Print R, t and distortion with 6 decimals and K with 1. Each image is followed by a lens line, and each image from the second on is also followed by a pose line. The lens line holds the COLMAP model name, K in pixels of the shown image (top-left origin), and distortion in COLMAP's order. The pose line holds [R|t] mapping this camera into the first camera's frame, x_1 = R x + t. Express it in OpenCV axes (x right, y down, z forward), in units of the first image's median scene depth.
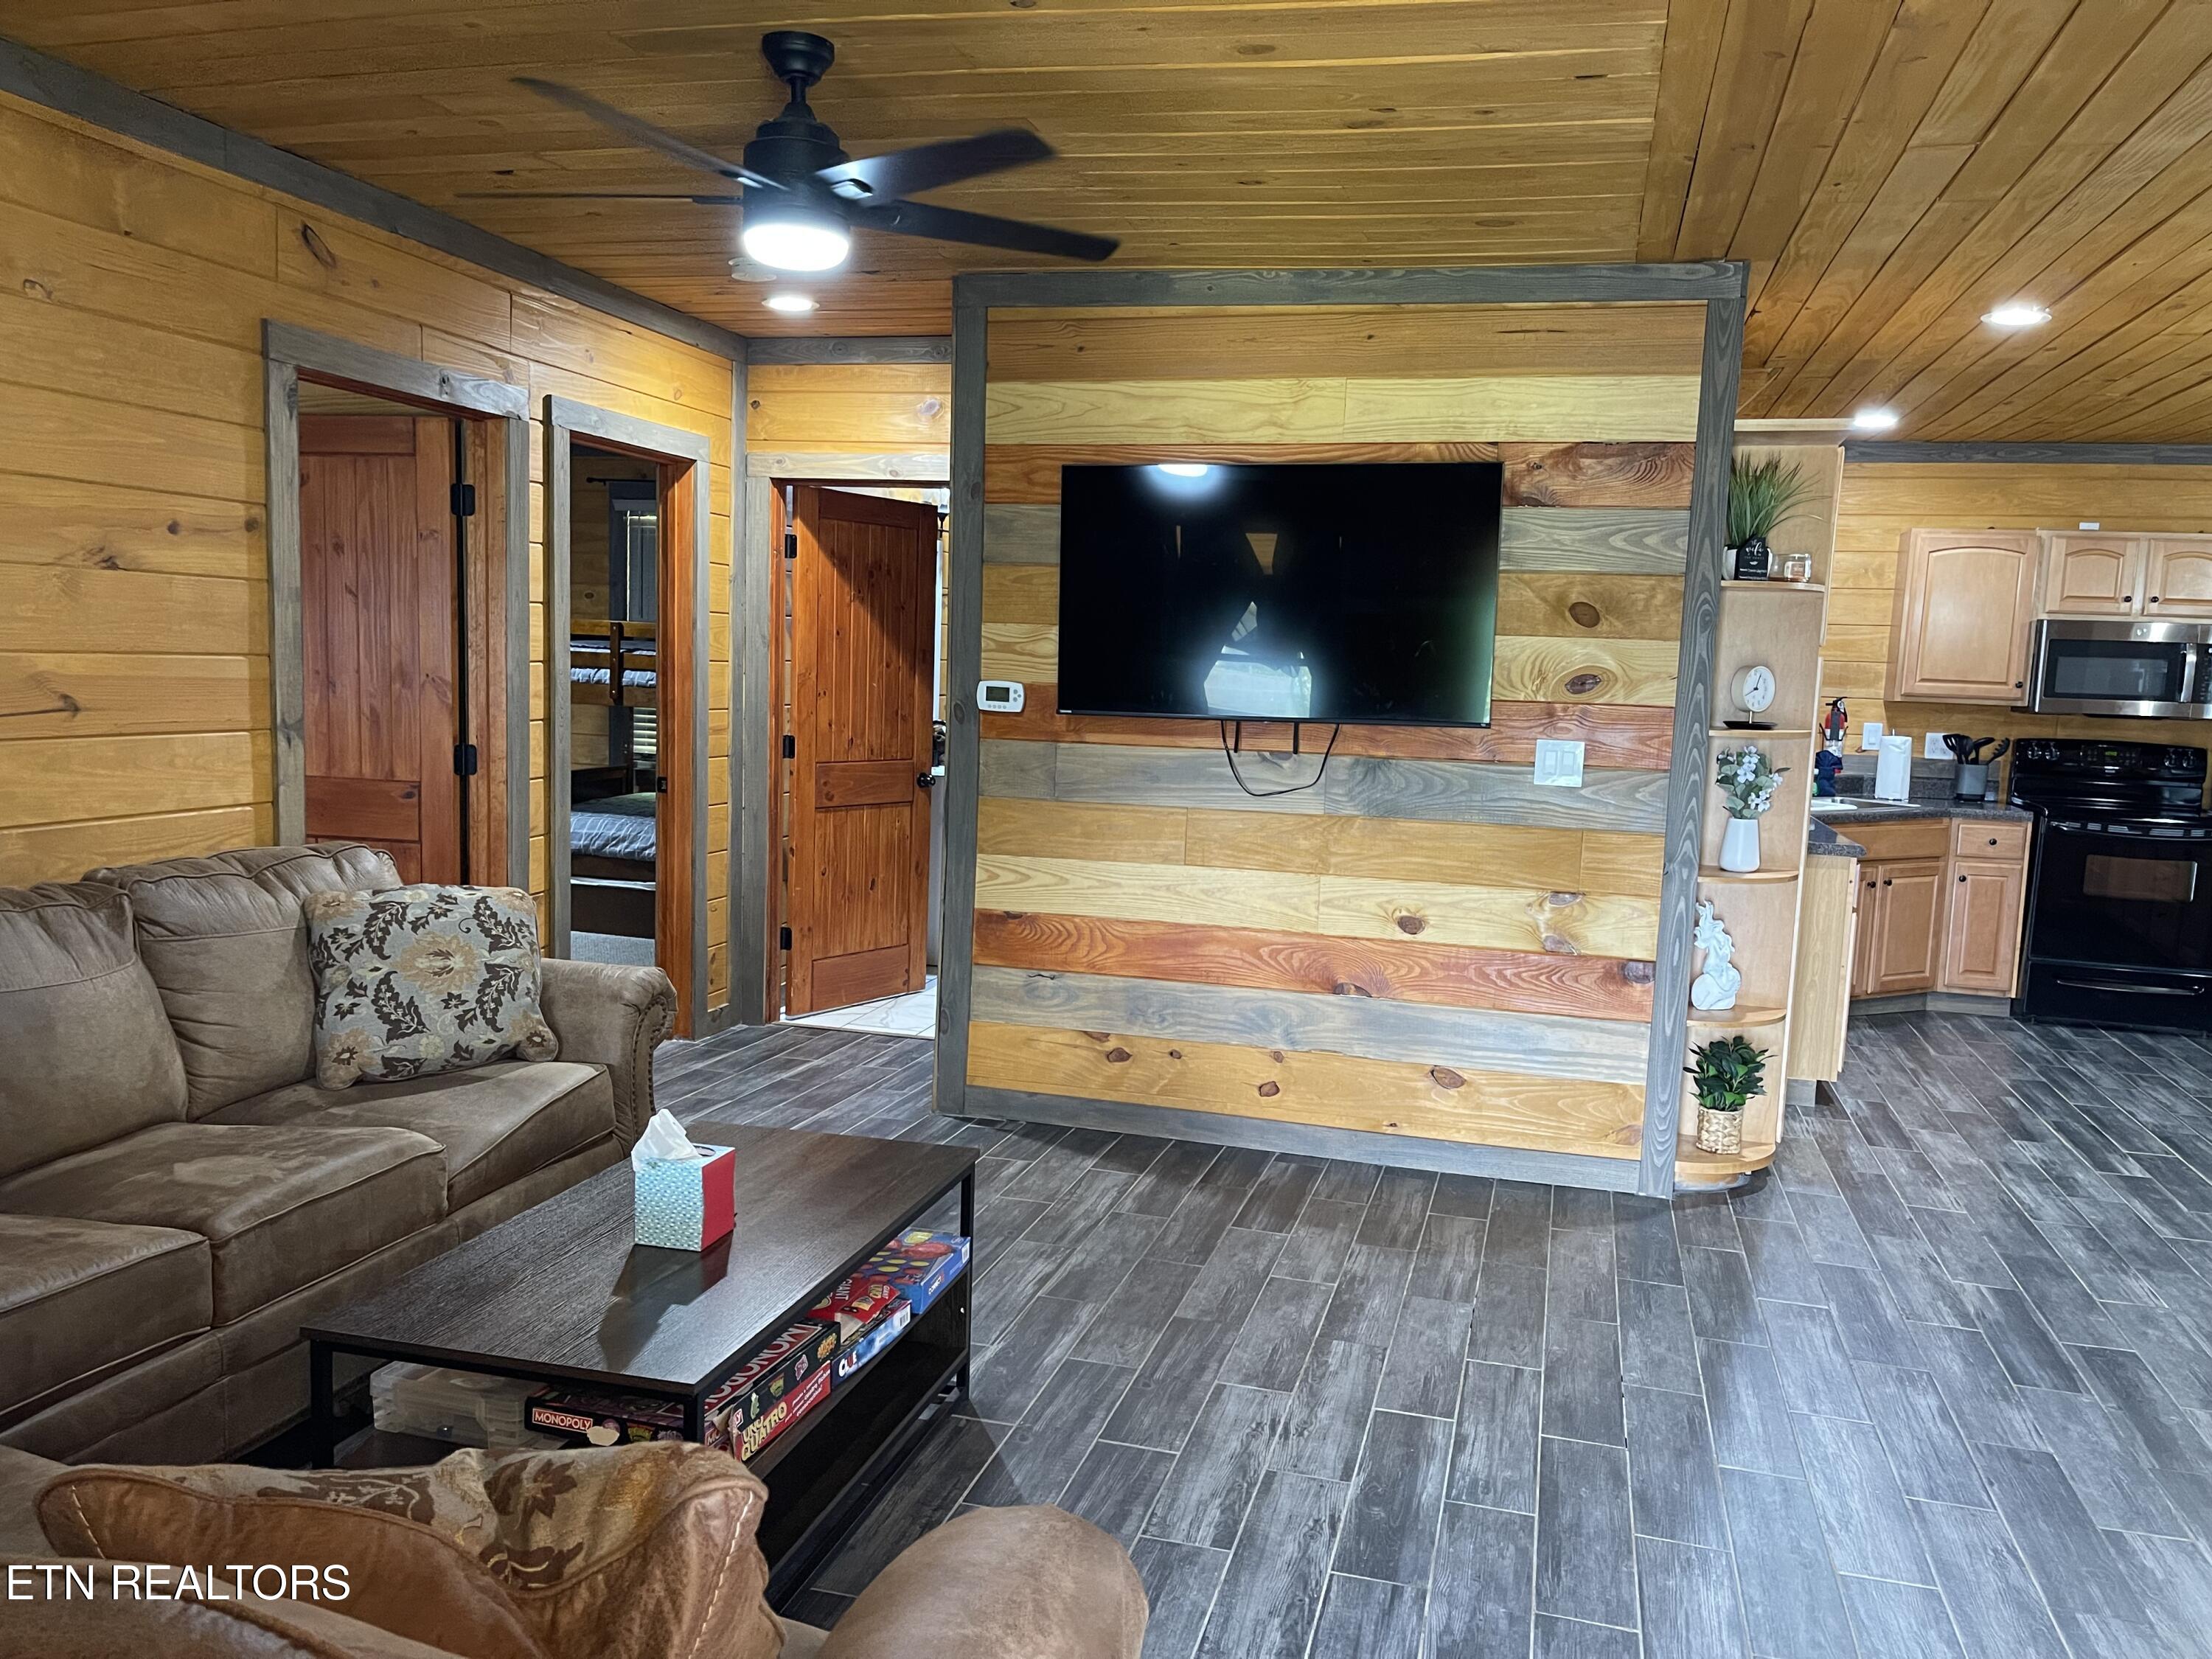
lens RADIAL K [[1654.1, 0, 1119.3], [0, 1654.1, 829.1], [0, 0, 1]] dist [0.039189, -0.060381]
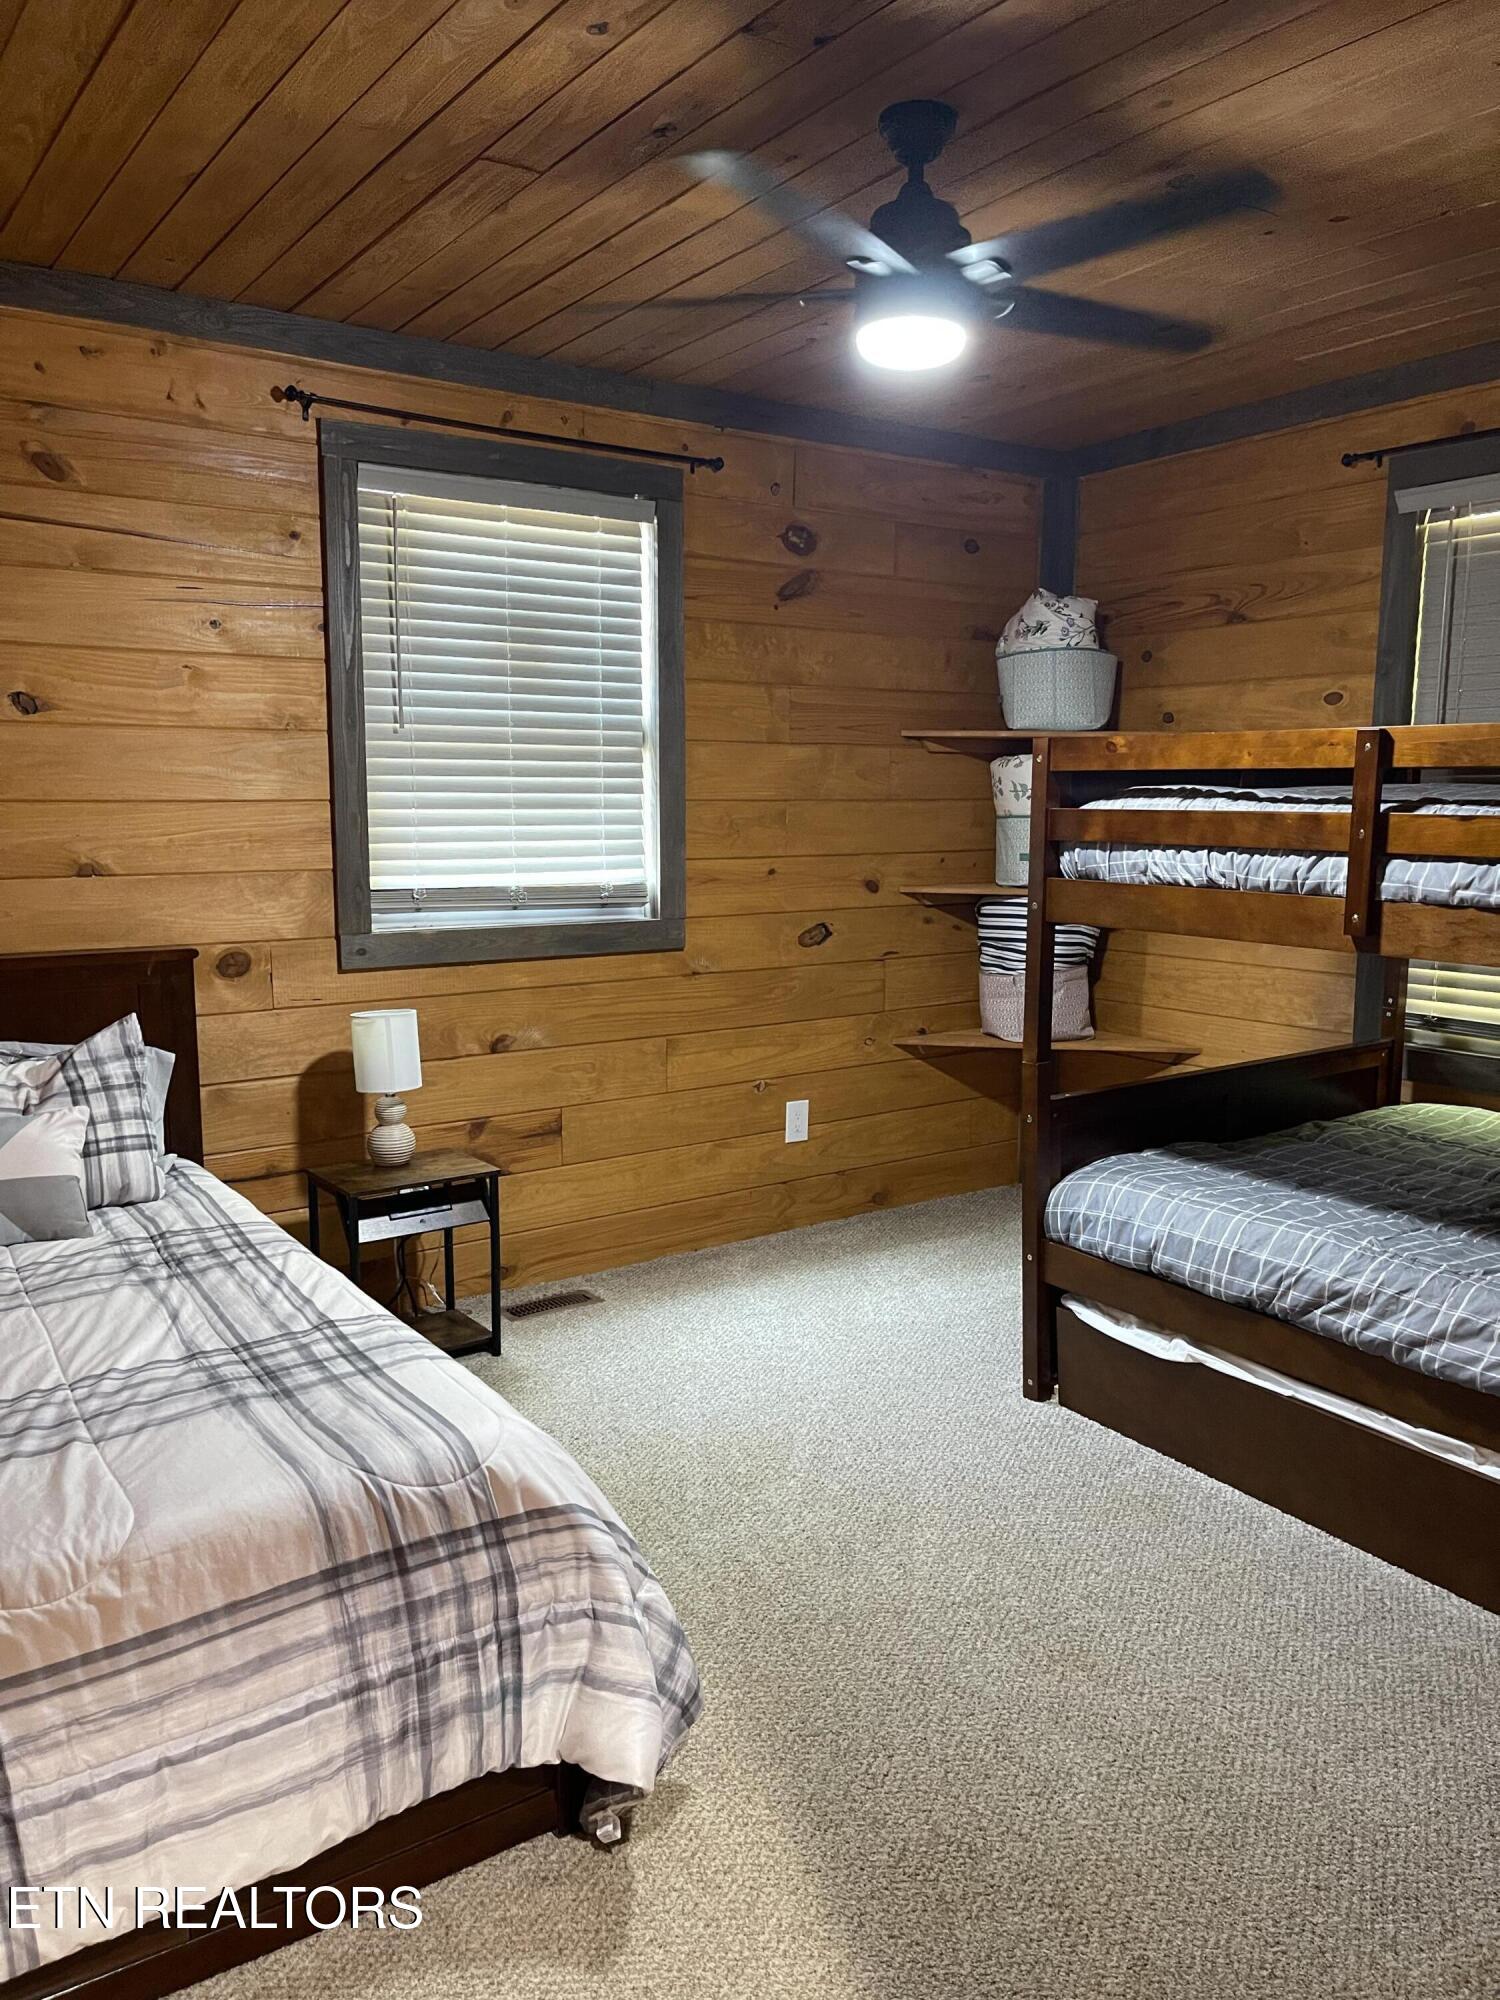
lens RADIAL K [[1495.6, 0, 753.7], [0, 1495.6, 1004.4], [0, 0, 1]] dist [0.039189, -0.060381]
pose [[0.766232, 0.058405, -0.639905, -0.188423], [-0.045489, 0.998292, 0.036646, -0.068622], [0.640952, 0.001029, 0.767580, 0.644838]]
